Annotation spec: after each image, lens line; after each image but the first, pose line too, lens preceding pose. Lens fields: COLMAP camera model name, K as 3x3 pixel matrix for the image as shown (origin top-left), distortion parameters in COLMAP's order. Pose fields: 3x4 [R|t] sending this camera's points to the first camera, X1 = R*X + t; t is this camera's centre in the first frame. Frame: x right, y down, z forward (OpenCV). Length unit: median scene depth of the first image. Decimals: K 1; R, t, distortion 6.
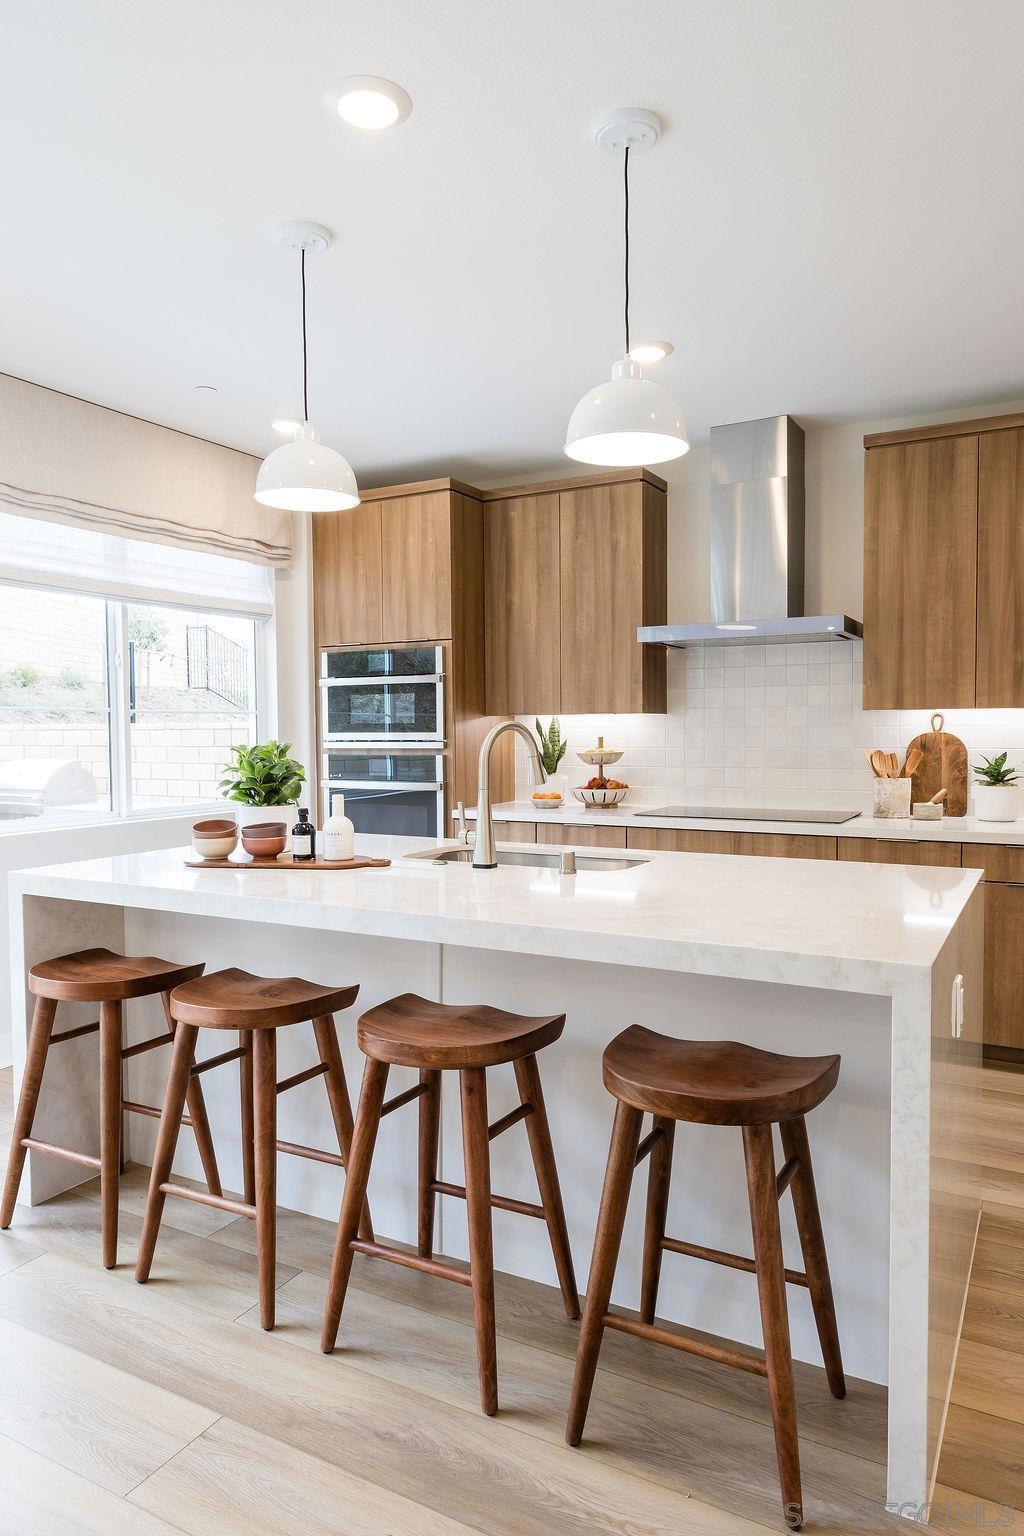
lens RADIAL K [[975.3, 0, 512.0], [0, 975.3, 768.0], [0, 0, 1]] dist [0.053109, 0.000135]
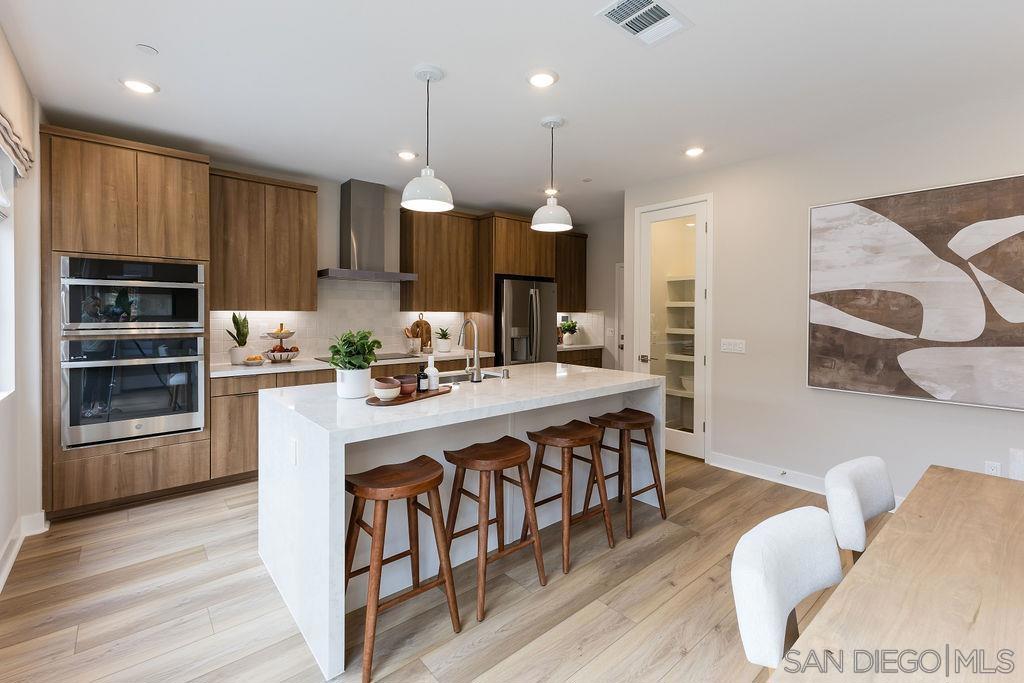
lens RADIAL K [[449.9, 0, 515.9], [0, 449.9, 318.2], [0, 0, 1]] dist [0.017471, -0.000107]
pose [[0.343639, -0.001933, 0.939100, -0.560698], [0.035810, 0.999298, -0.011047, -0.017081], [-0.938419, 0.037426, 0.343467, 0.308825]]
